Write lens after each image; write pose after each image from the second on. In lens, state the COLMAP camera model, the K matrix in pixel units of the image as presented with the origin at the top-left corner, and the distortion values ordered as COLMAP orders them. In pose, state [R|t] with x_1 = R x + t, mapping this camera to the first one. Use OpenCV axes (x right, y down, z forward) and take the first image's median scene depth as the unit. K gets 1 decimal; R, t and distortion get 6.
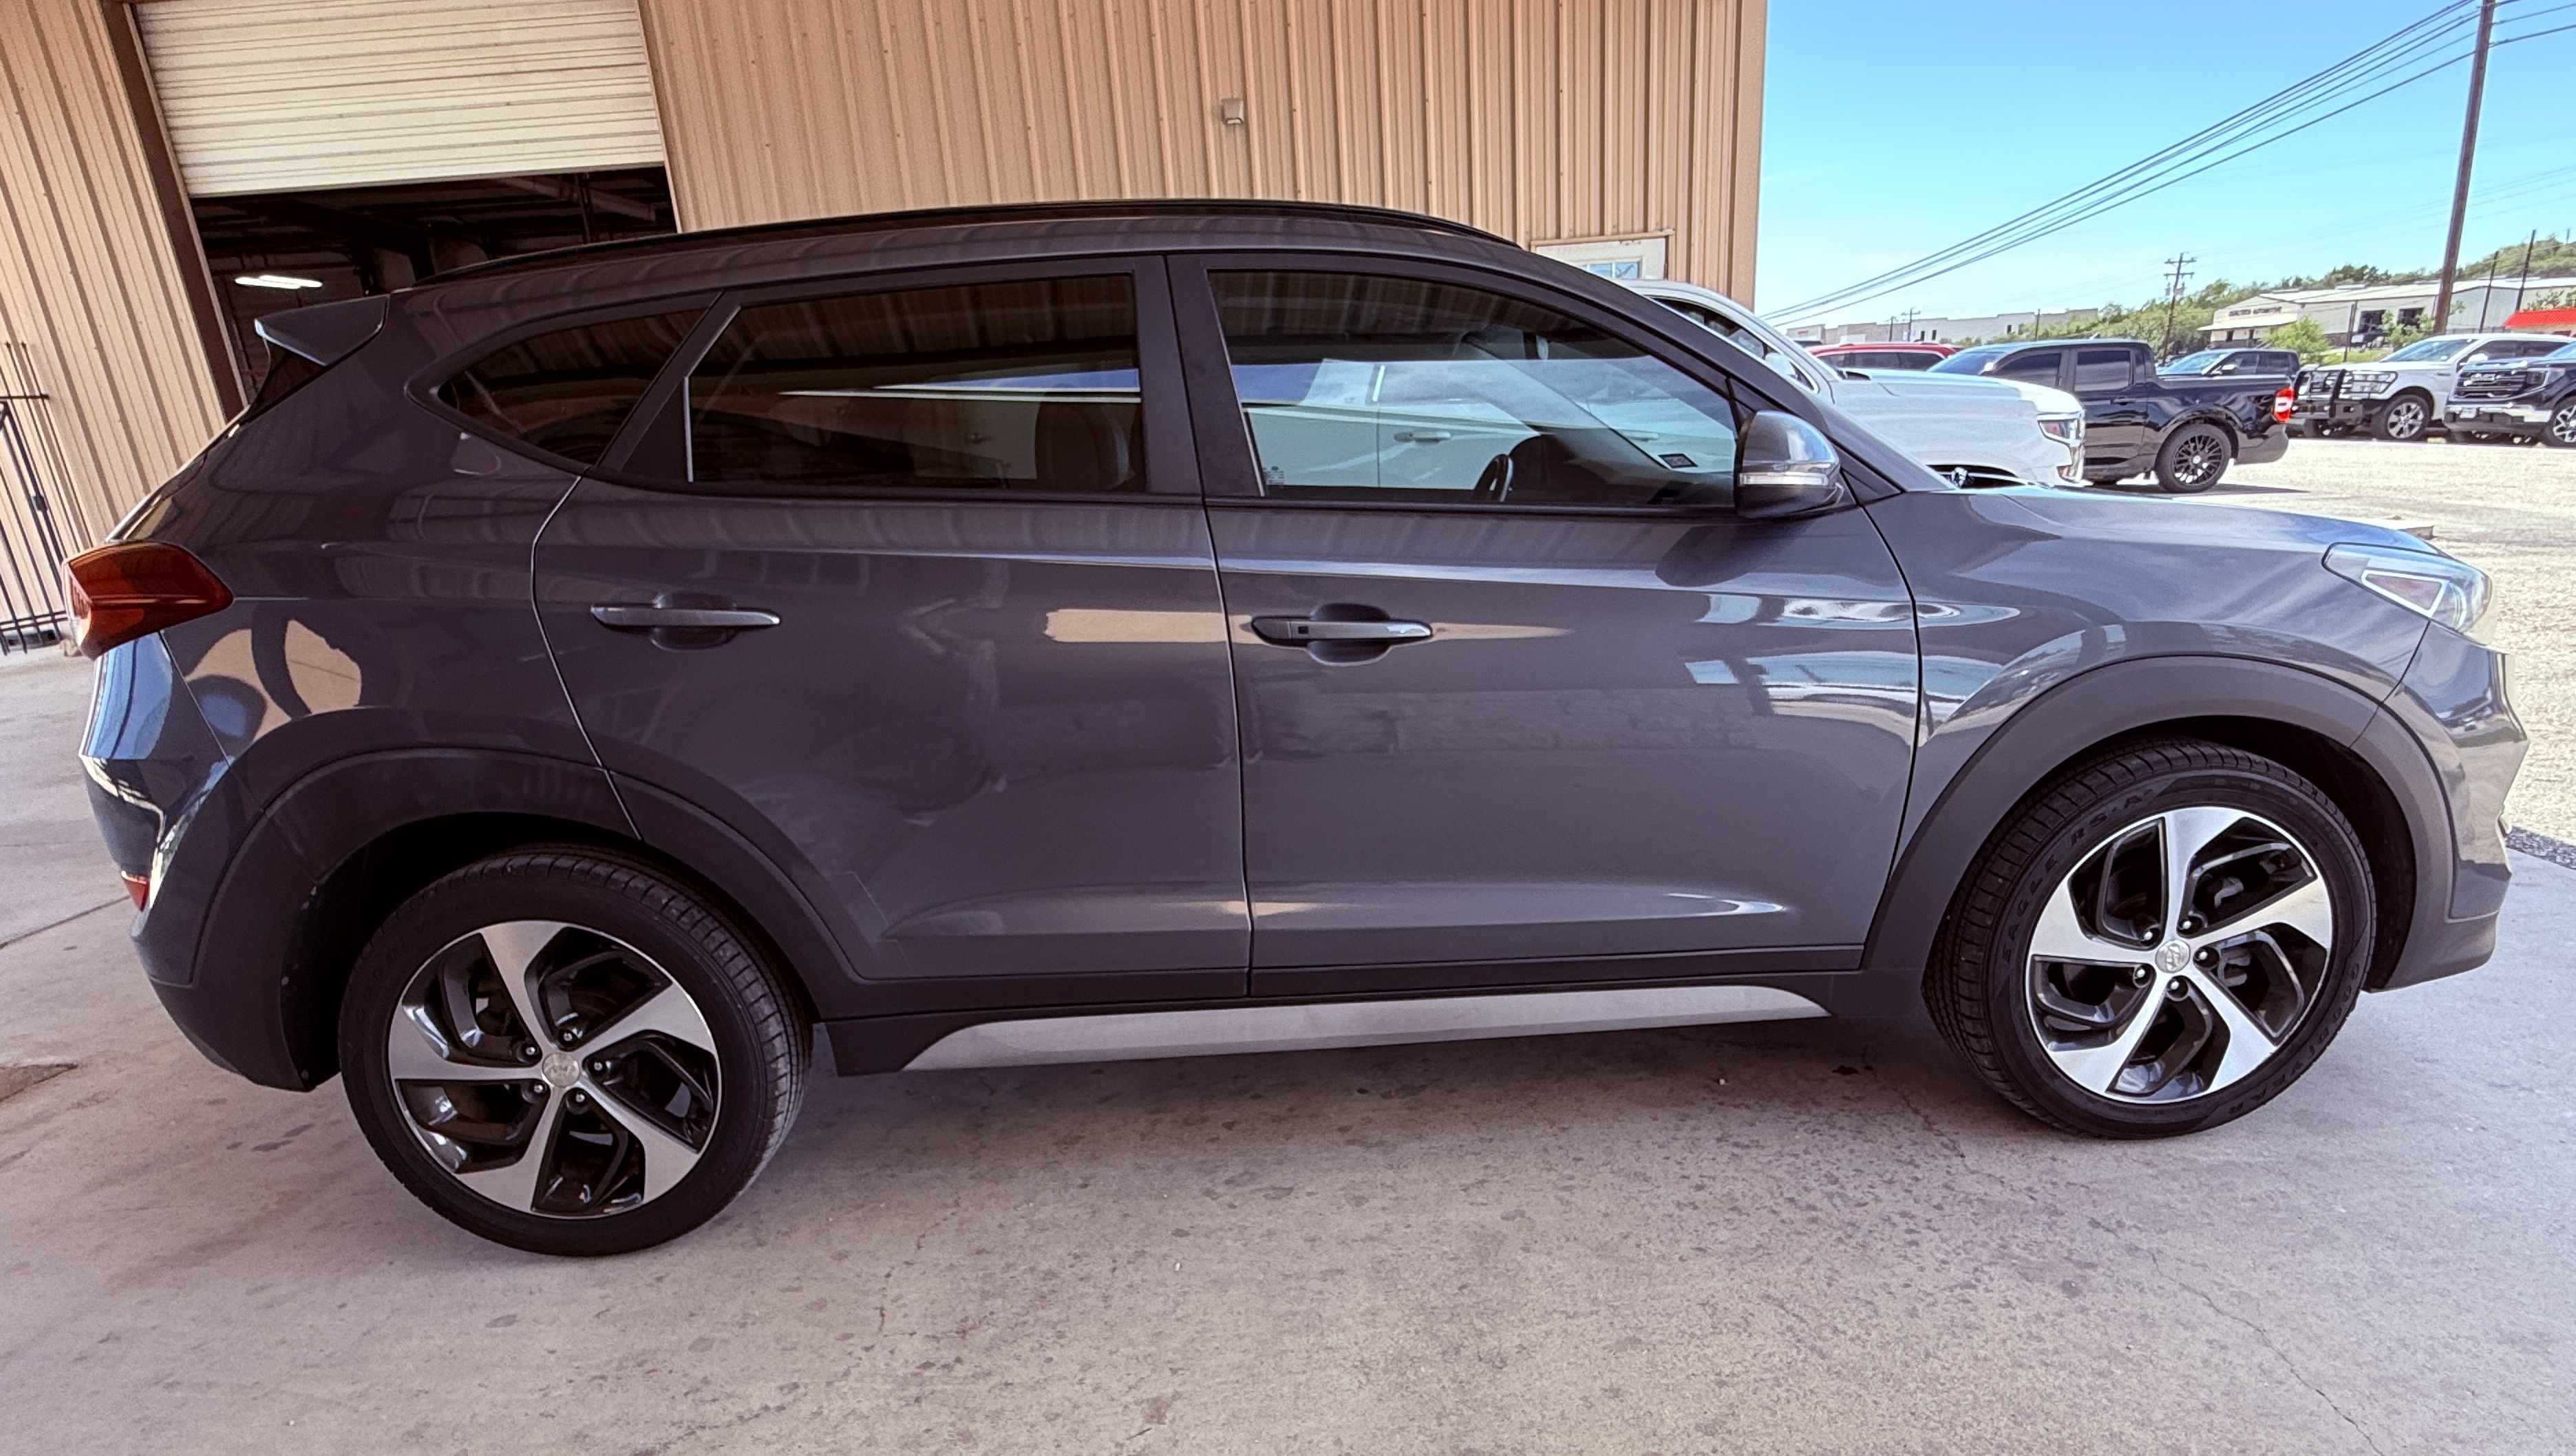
lens RADIAL K [[1348.9, 0, 1292.3], [0, 1348.9, 858.7], [0, 0, 1]] dist [-0.001936, -0.000962]
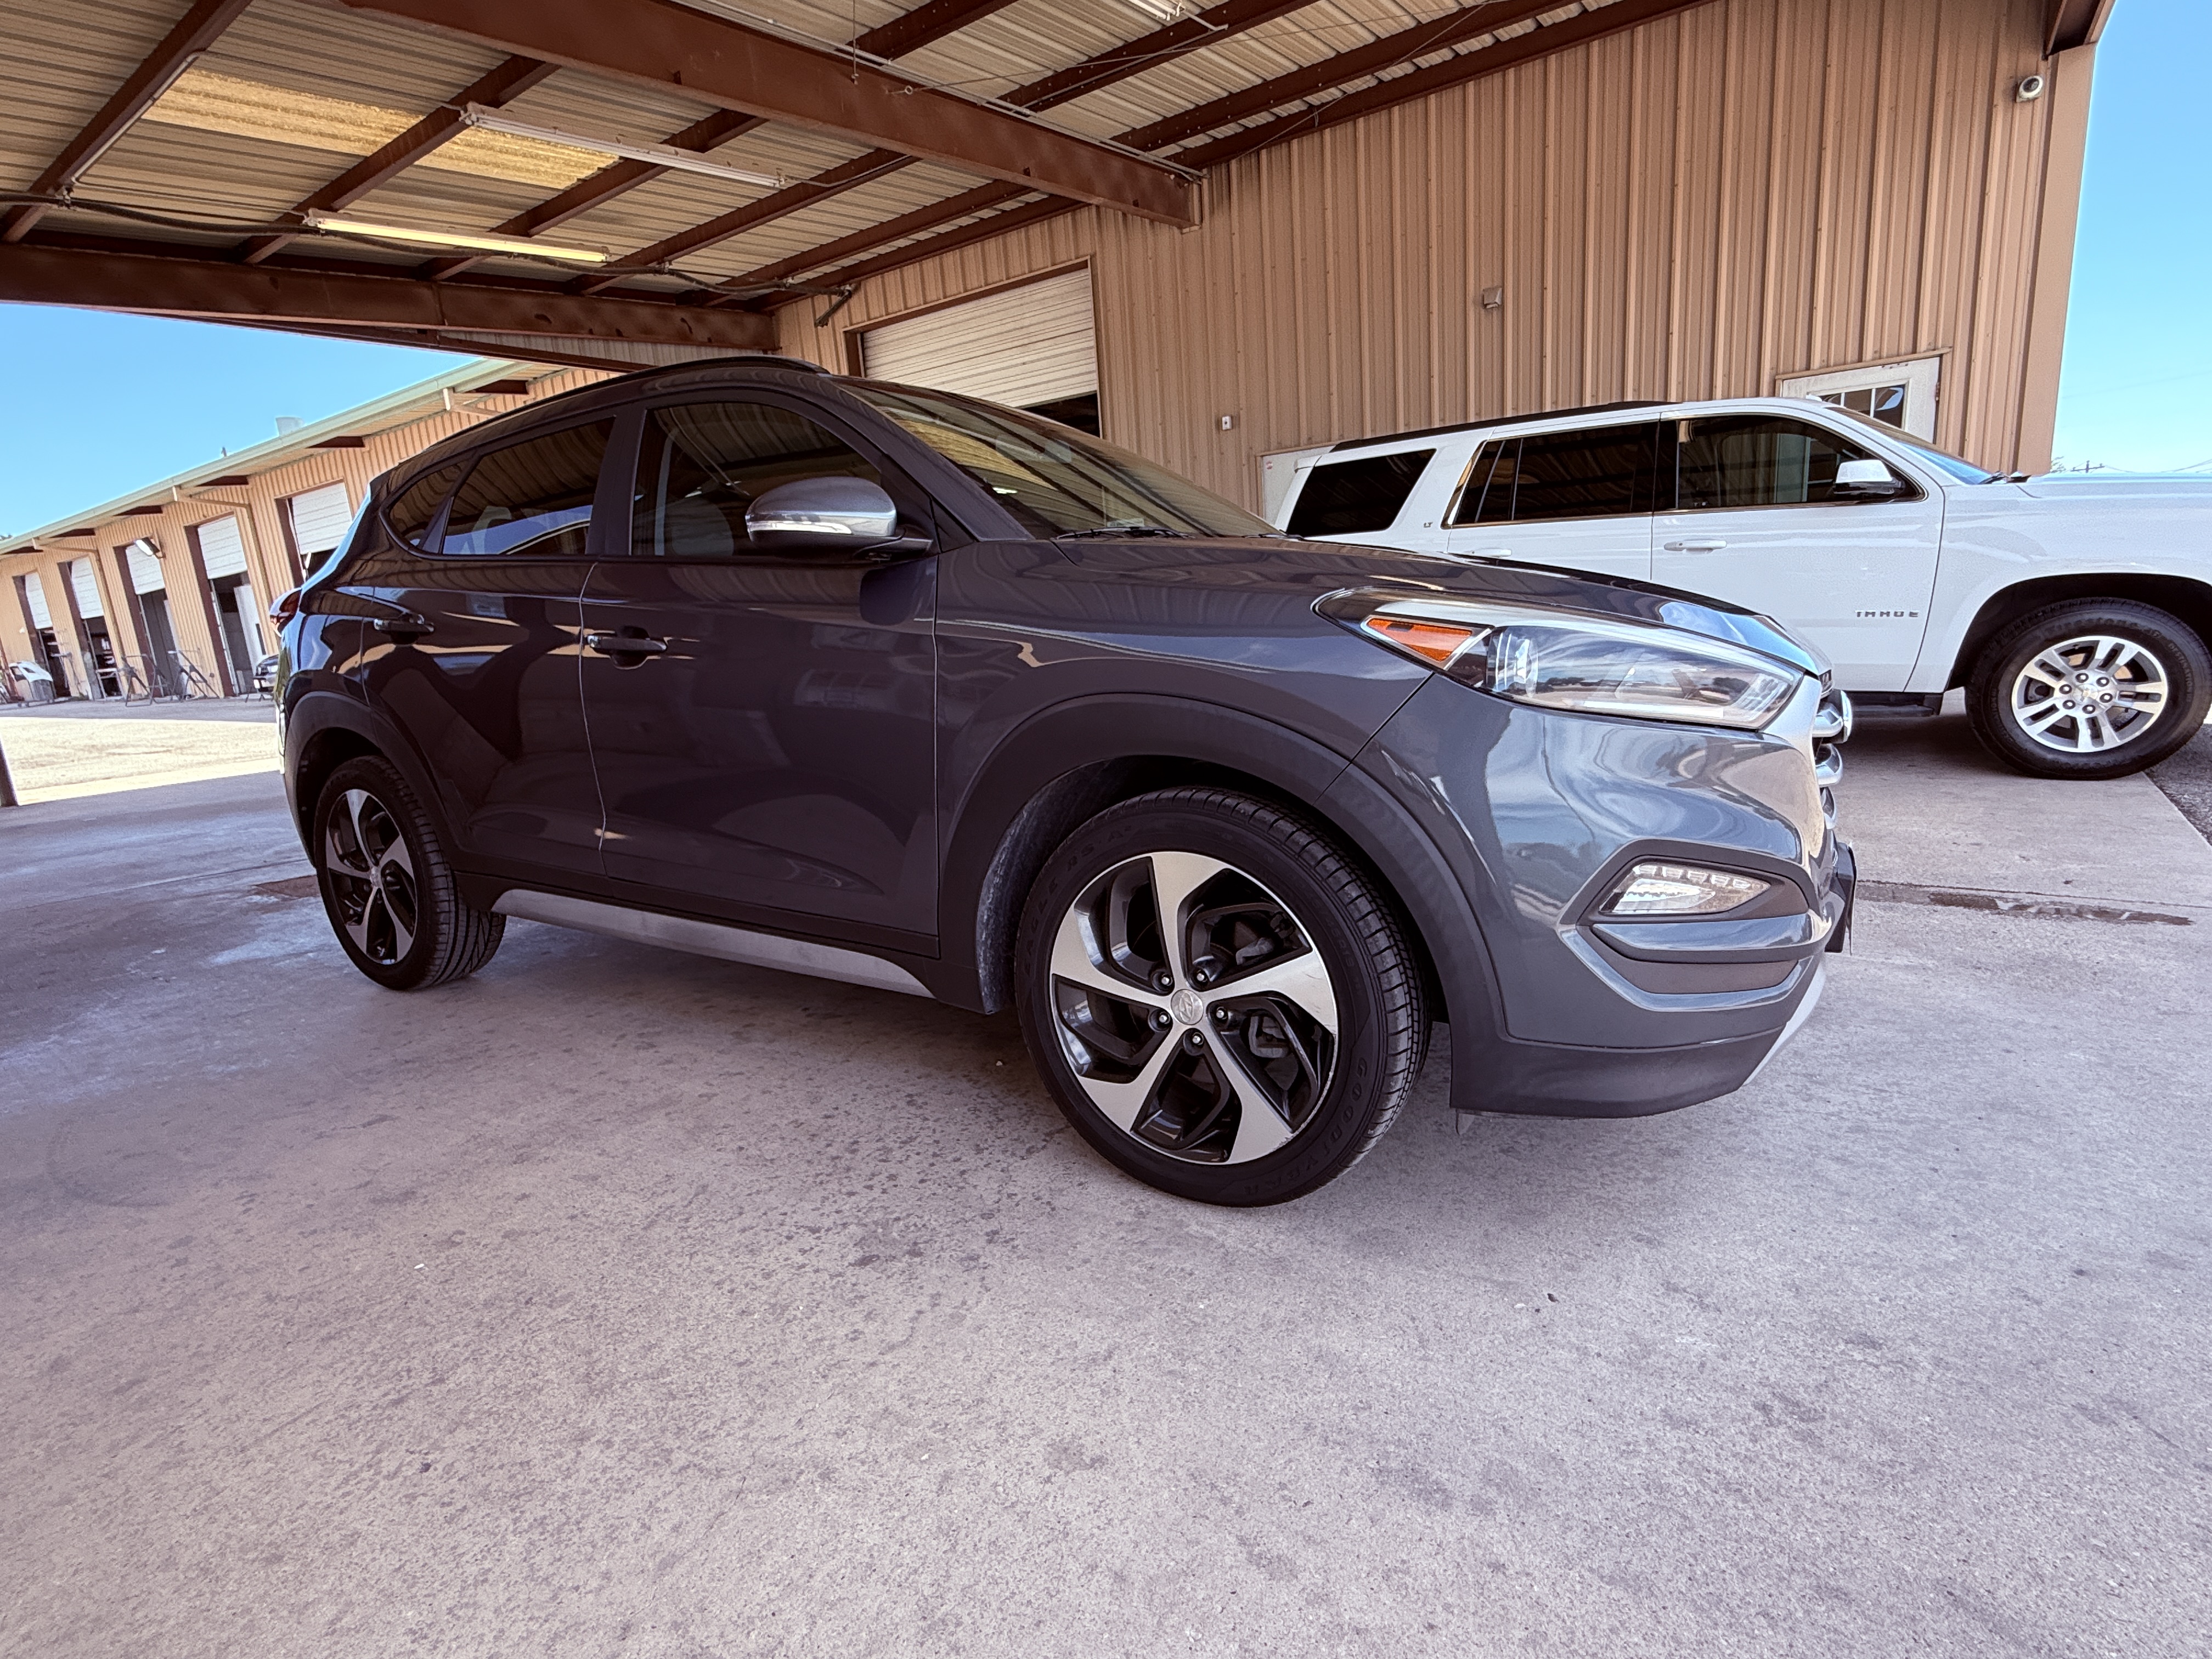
lens RADIAL K [[1077.9, 0, 1106.0], [0, 1077.9, 829.5], [0, 0, 1]] dist [0.003380, 0.000381]
pose [[0.825028, 0.119686, -0.552271, 1.020780], [-0.164833, 0.985782, -0.032605, -0.018370], [0.540517, 0.117933, 0.833026, 0.307088]]
